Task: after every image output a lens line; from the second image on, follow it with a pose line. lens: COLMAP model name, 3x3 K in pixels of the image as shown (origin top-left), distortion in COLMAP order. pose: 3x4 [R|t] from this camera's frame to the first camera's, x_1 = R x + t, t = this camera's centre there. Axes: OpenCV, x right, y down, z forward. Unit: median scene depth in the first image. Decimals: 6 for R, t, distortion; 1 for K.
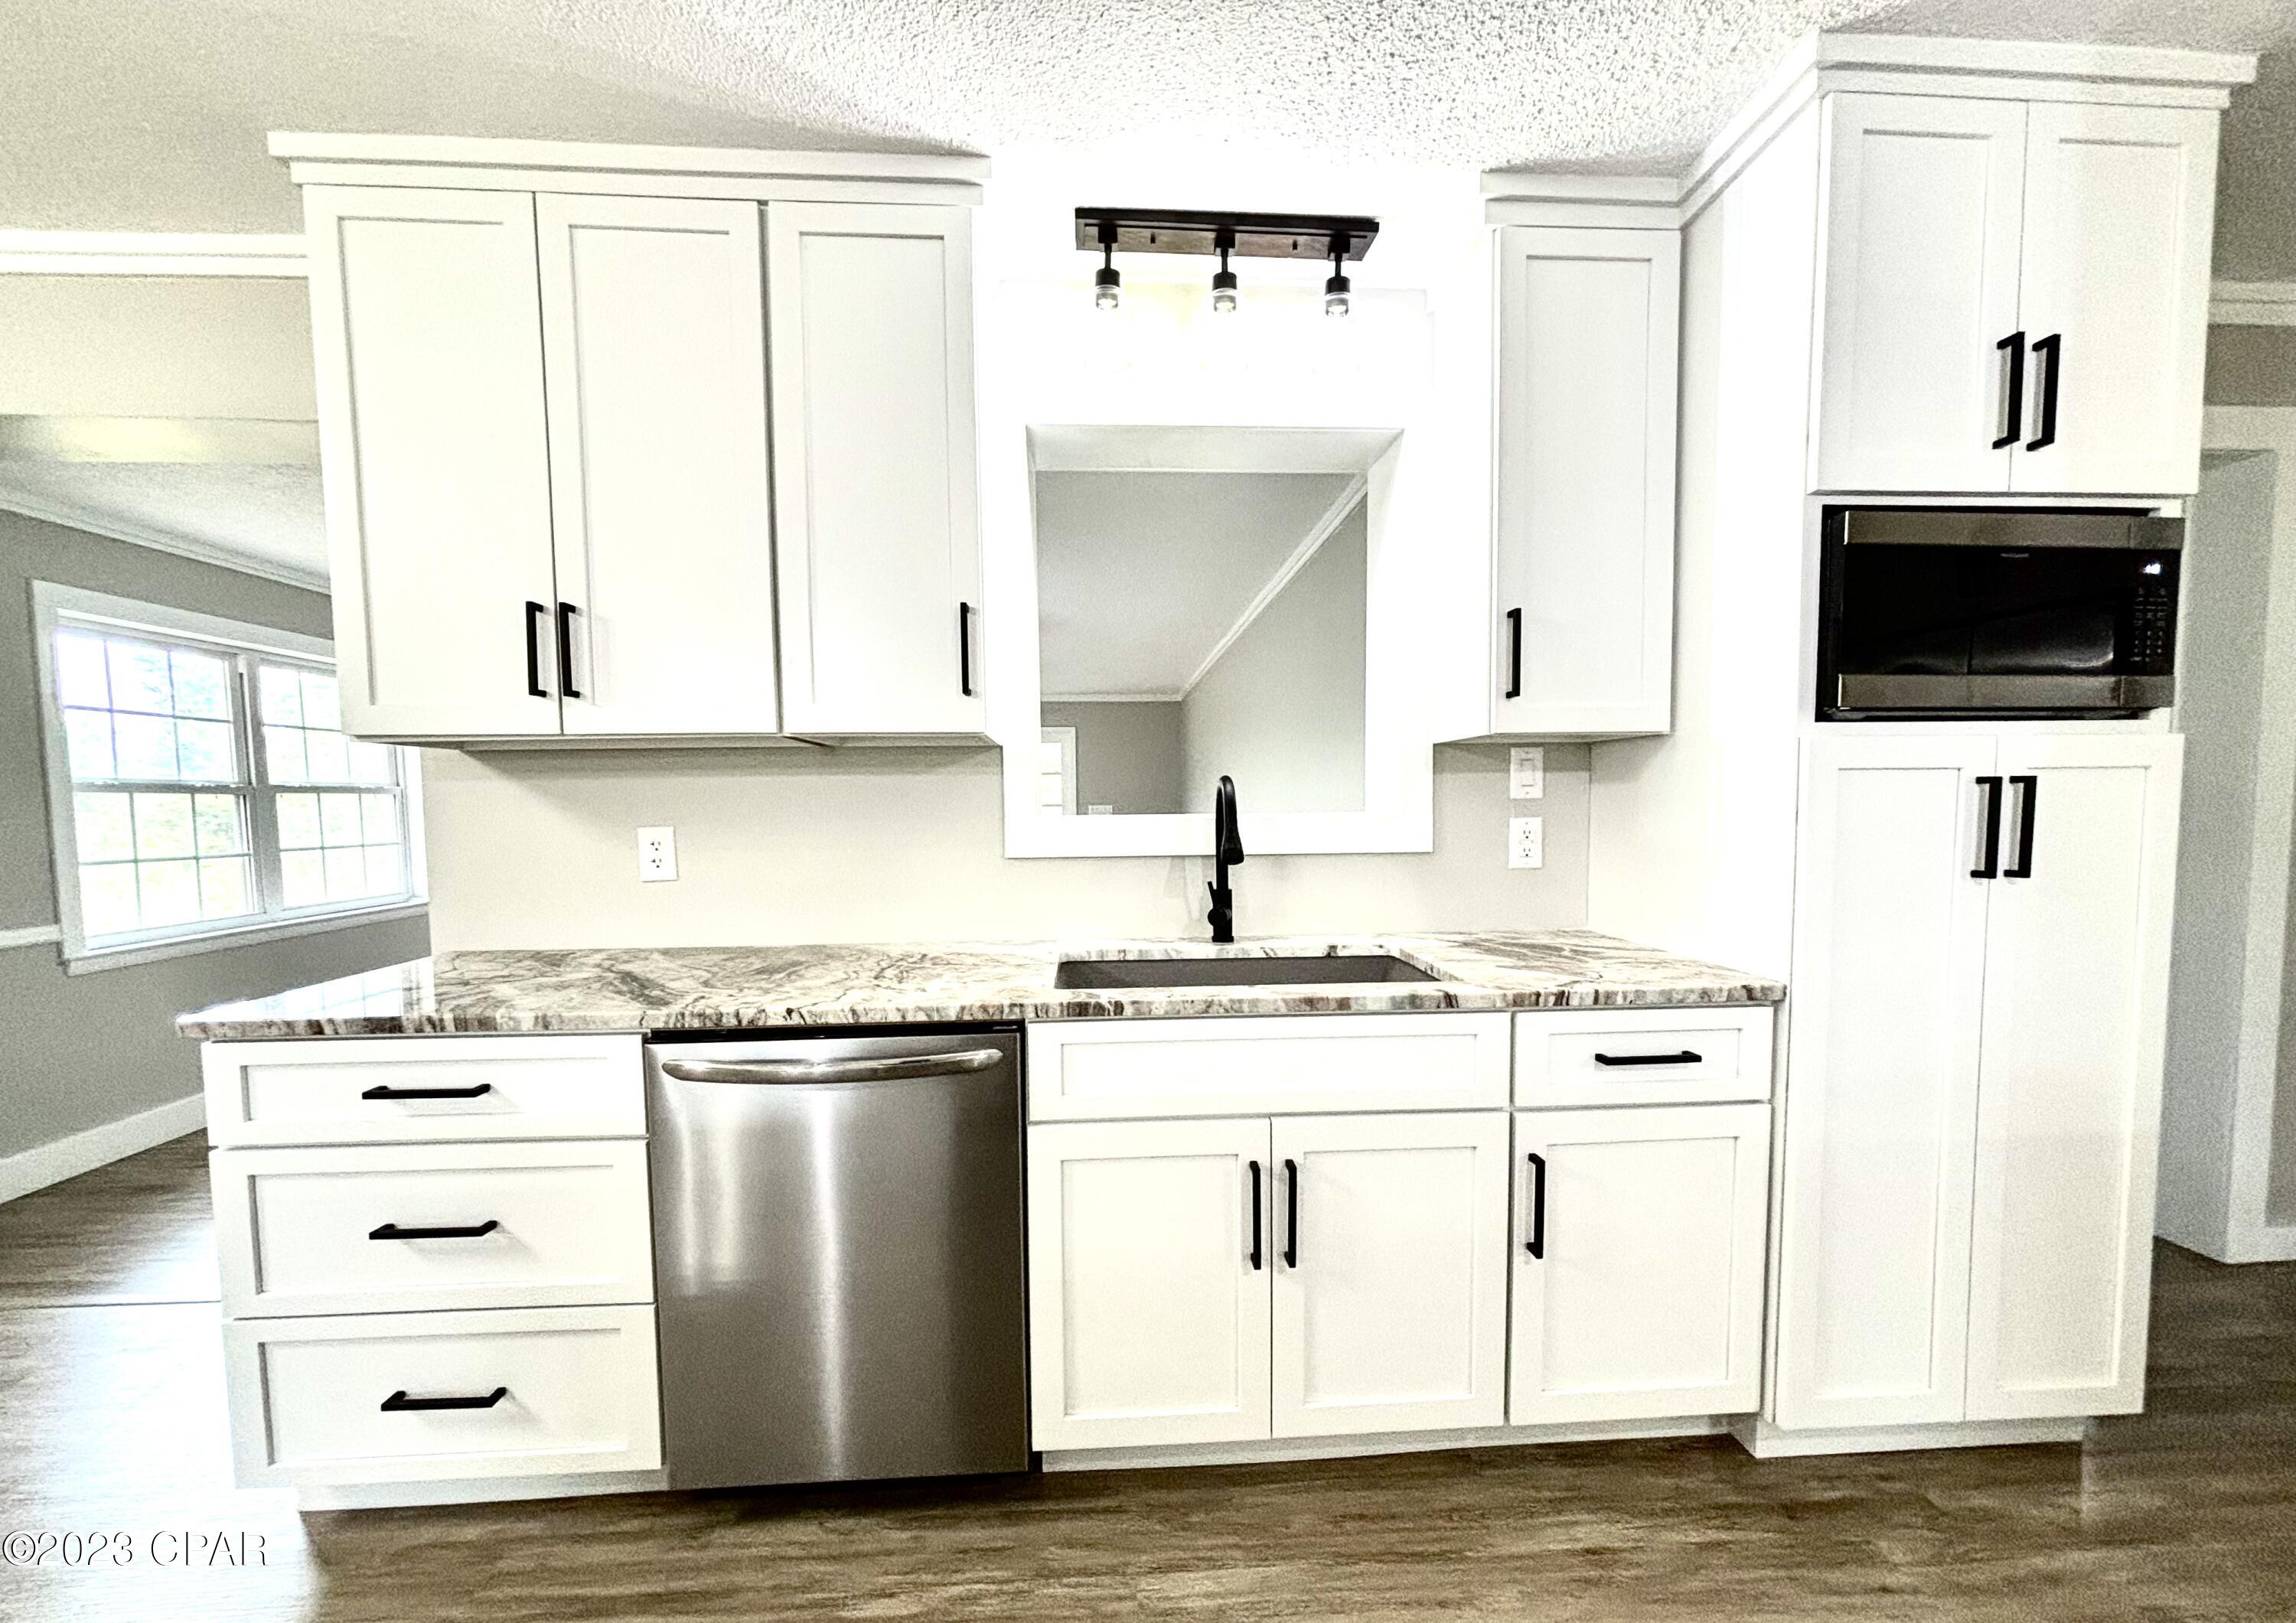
lens RADIAL K [[925.5, 0, 1133.3], [0, 925.5, 854.1], [0, 0, 1]] dist [0.002120, 0.000618]
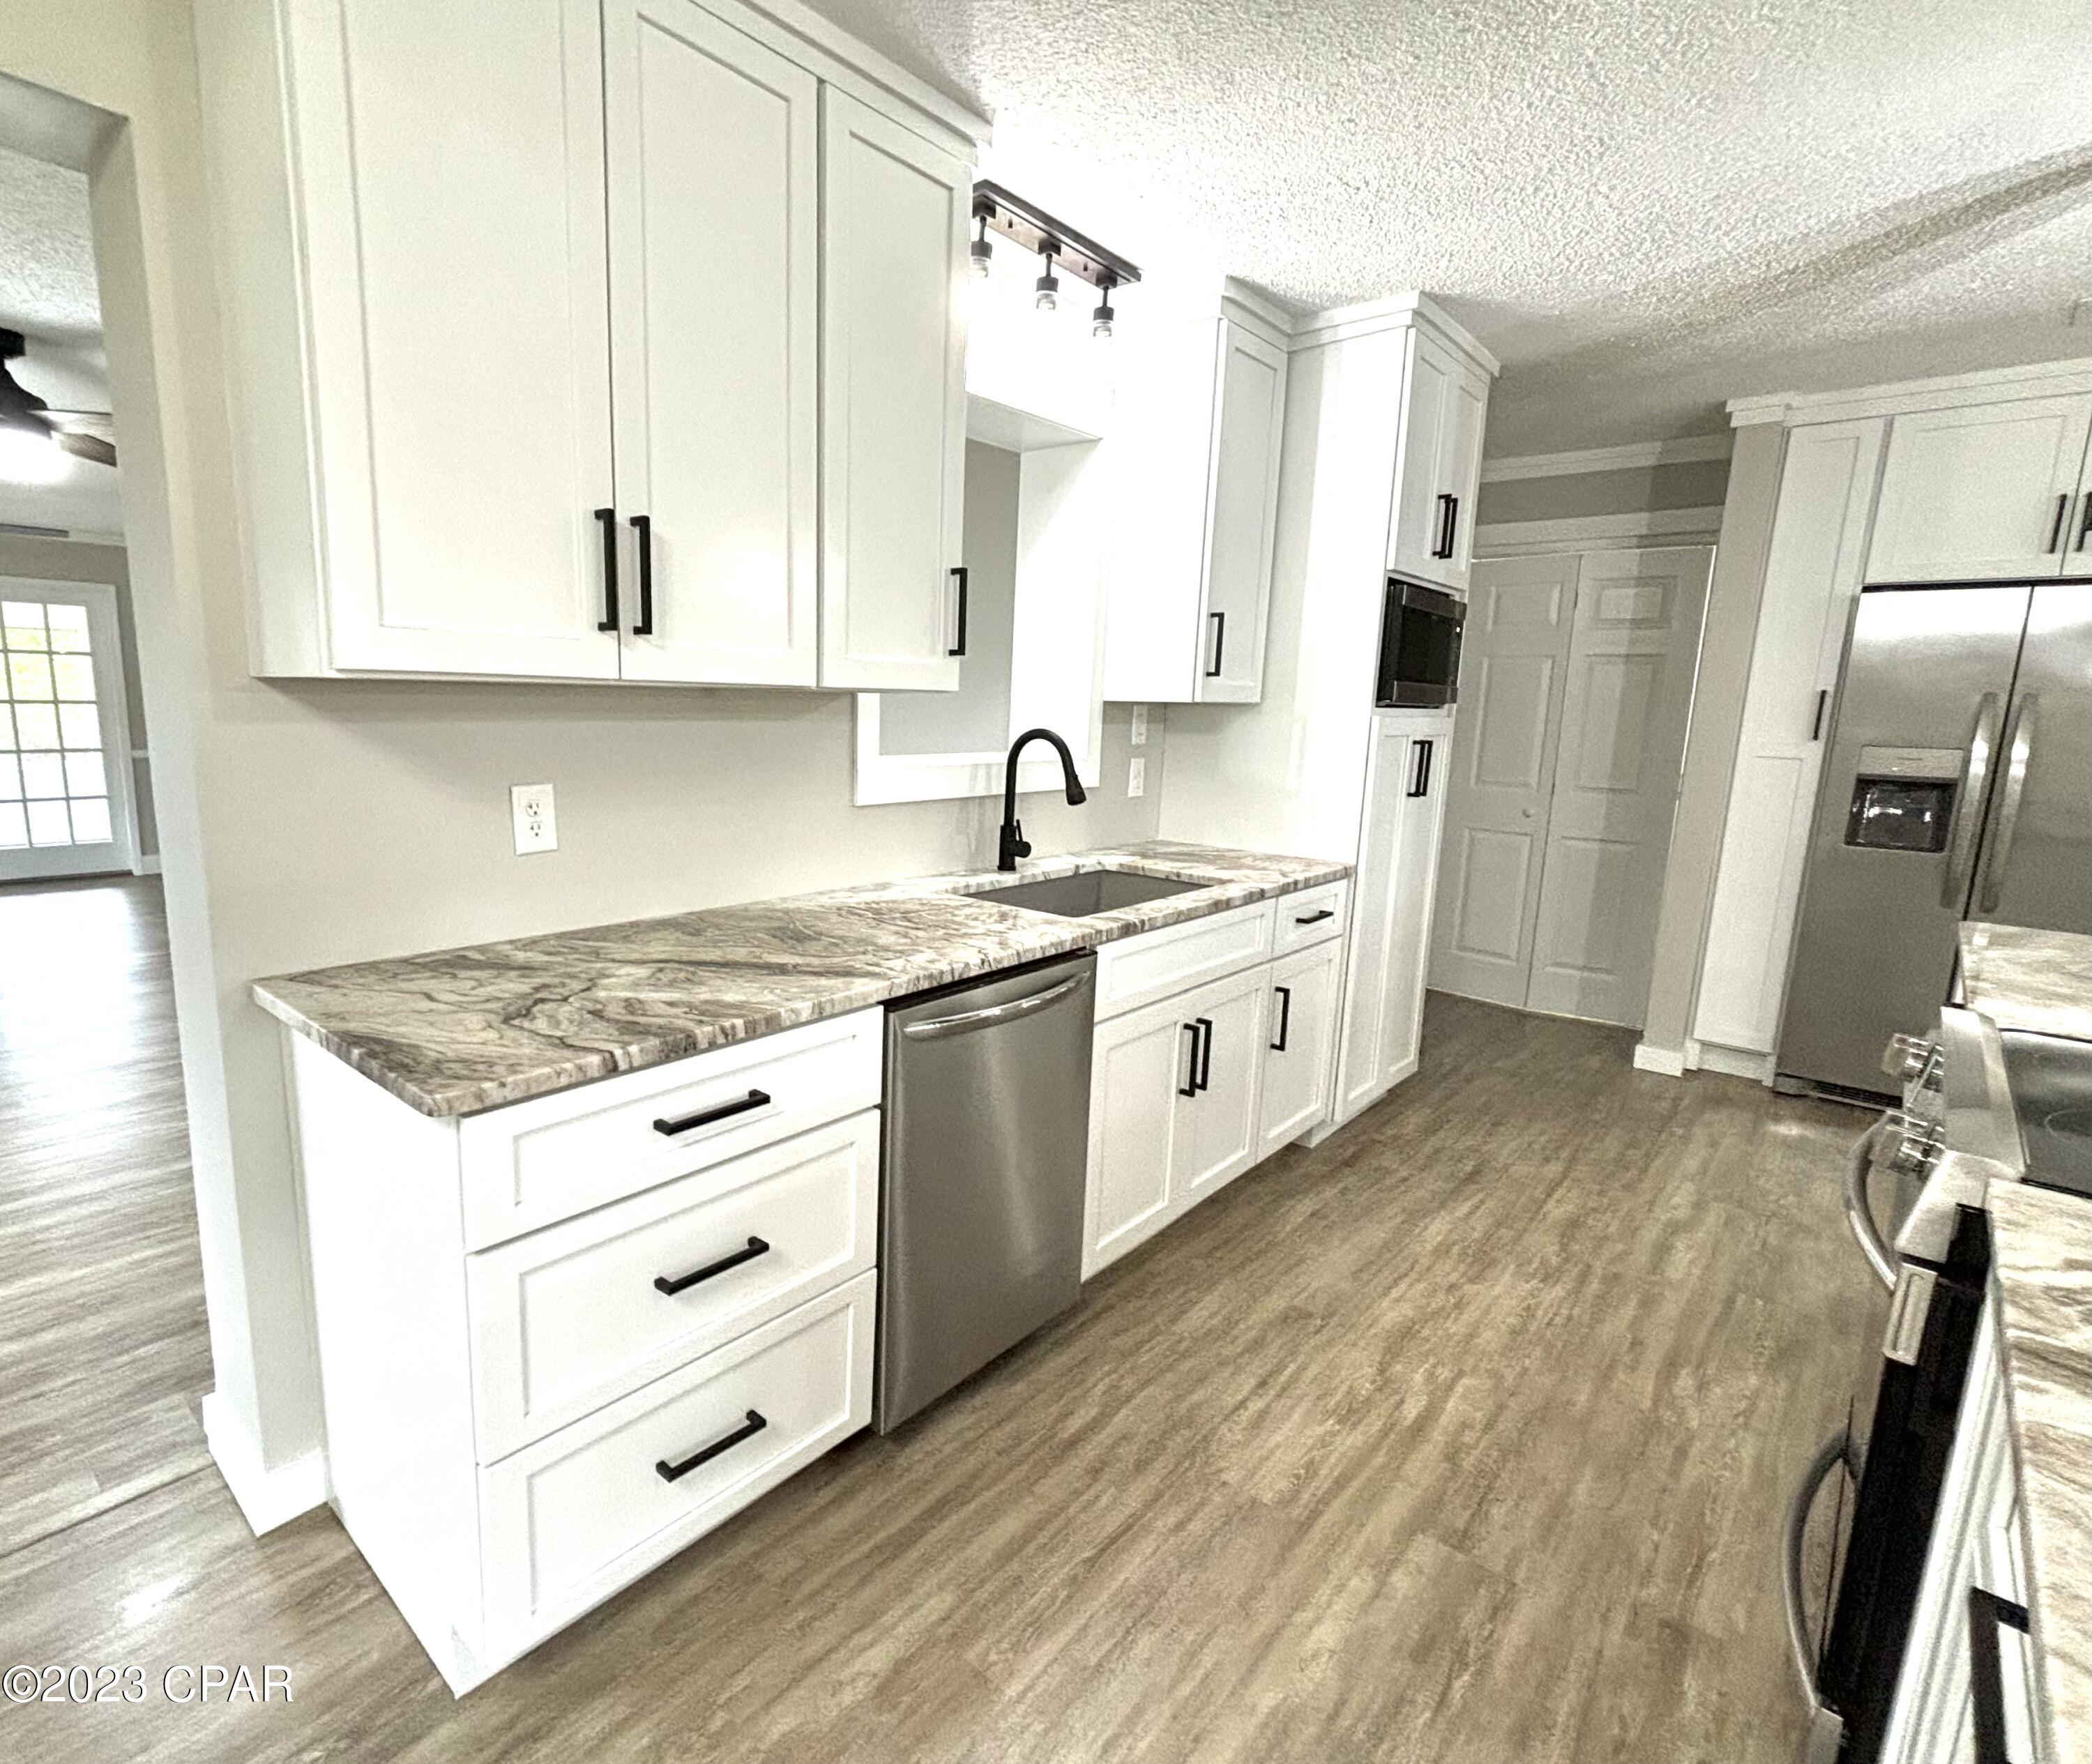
lens RADIAL K [[1067.3, 0, 940.4], [0, 1067.3, 881.5], [0, 0, 1]] dist [0.019716, 0.000840]
pose [[0.715946, -0.090940, 0.692207, -1.083424], [0.012073, 0.992945, 0.117963, -0.061813], [-0.698051, -0.076098, 0.711993, 0.124748]]
